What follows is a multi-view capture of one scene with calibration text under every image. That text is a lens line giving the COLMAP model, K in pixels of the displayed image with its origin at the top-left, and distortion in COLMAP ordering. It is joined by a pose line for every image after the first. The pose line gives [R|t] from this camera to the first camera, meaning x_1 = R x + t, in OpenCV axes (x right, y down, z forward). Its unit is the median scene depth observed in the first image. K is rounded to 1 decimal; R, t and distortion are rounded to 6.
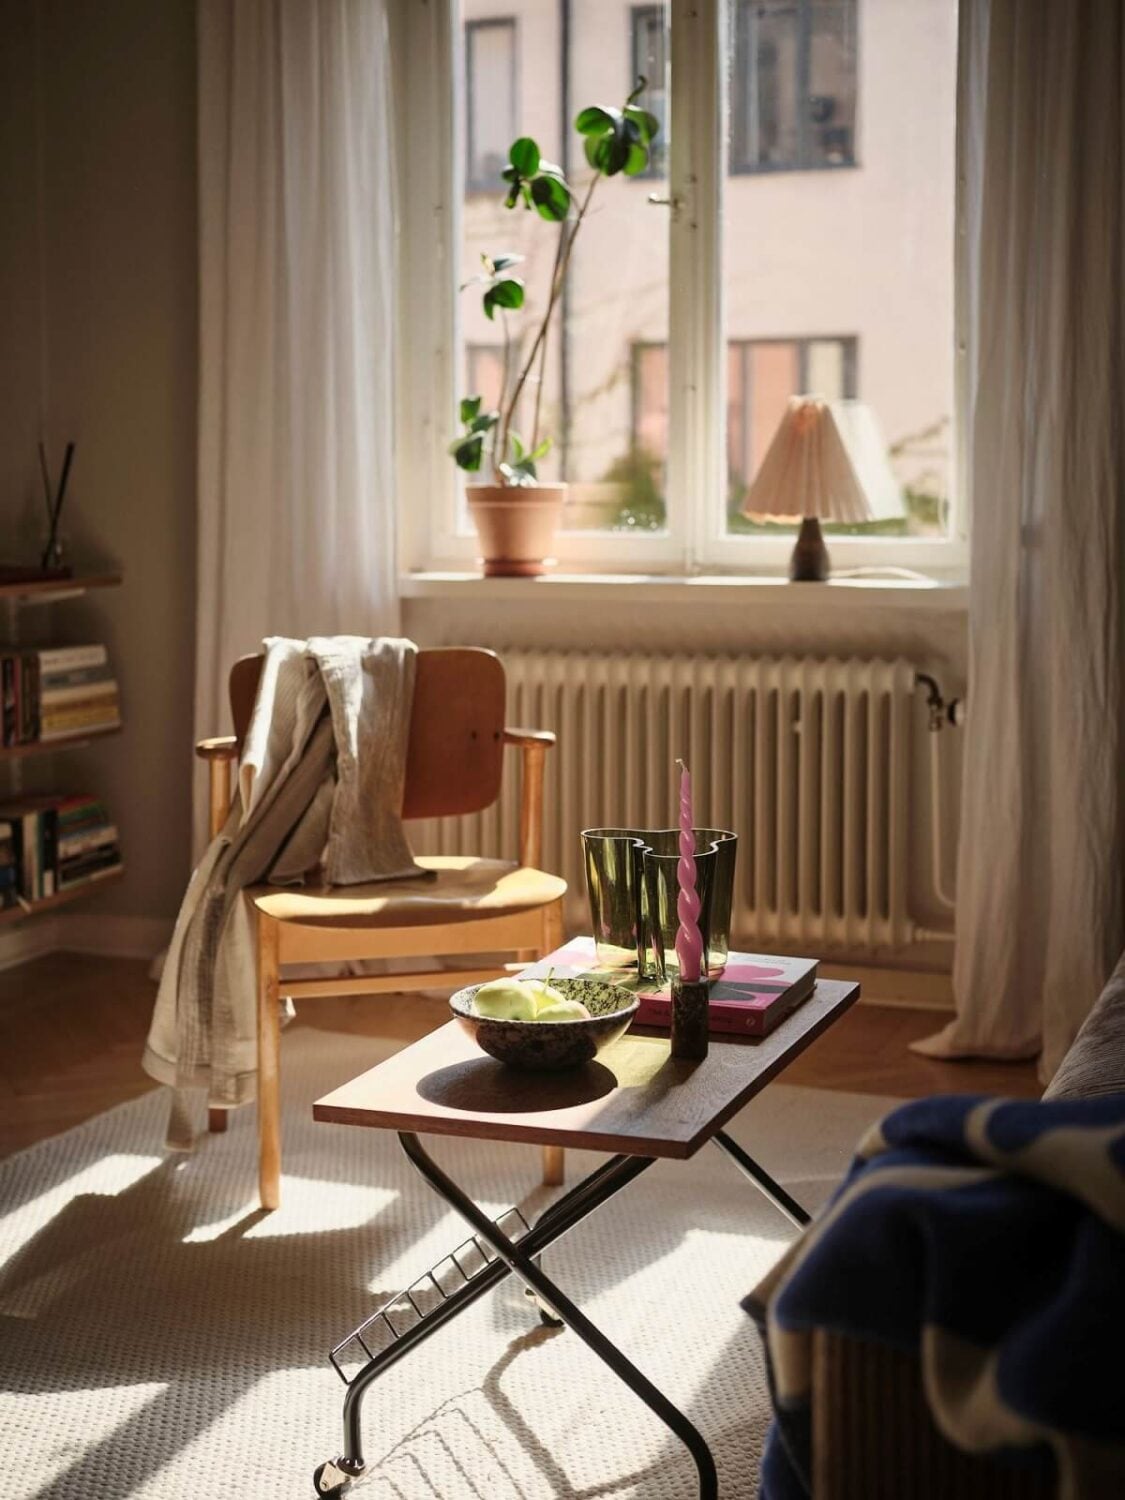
lens RADIAL K [[2170.5, 0, 444.8], [0, 2170.5, 631.1], [0, 0, 1]] dist [-0.014617, -0.066042]
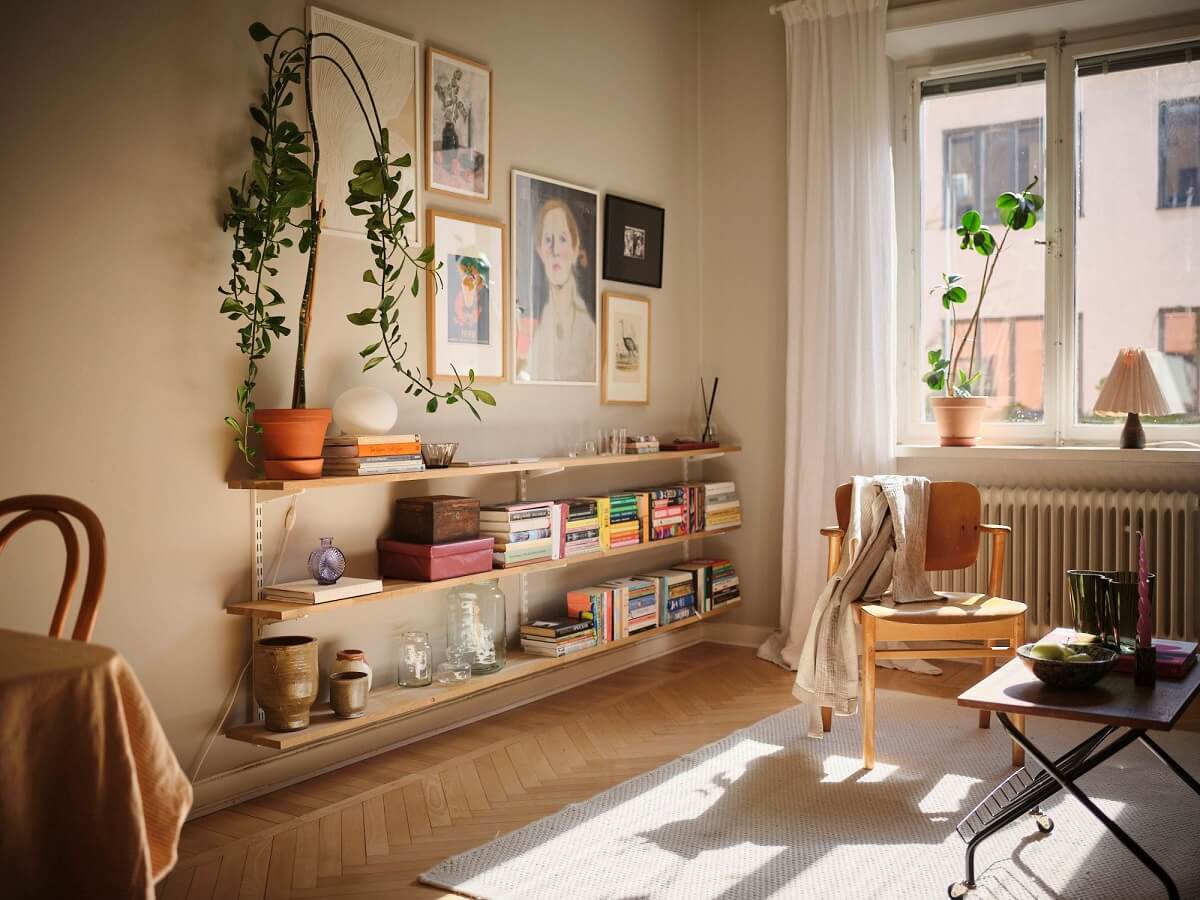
lens RADIAL K [[1213.9, 0, 546.7], [0, 1213.9, 447.4], [0, 0, 1]] dist [-0.002395, -0.028326]
pose [[0.976975, -0.000146, -0.213356, -0.095547], [-0.006653, 0.999493, -0.031151, 0.011268], [0.213252, 0.031853, 0.976478, -0.093729]]
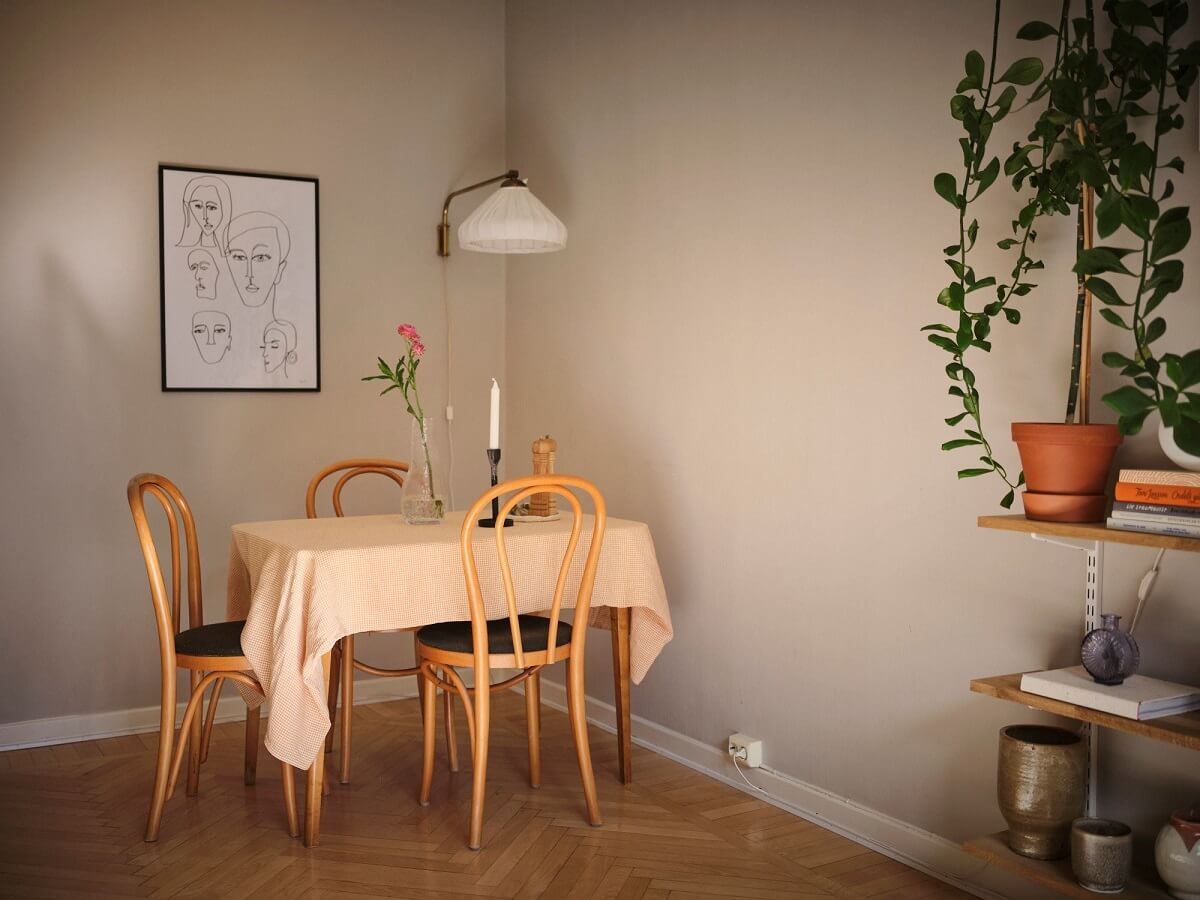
lens RADIAL K [[1261.9, 0, 600.0], [0, 1261.9, 450.0], [0, 0, 1]] dist [0.002267, 0.000671]
pose [[-0.582558, 0.033521, -0.812098, 0.159504], [-0.056026, 0.995117, 0.081266, -0.054320], [0.810856, 0.092841, -0.577835, 0.725272]]
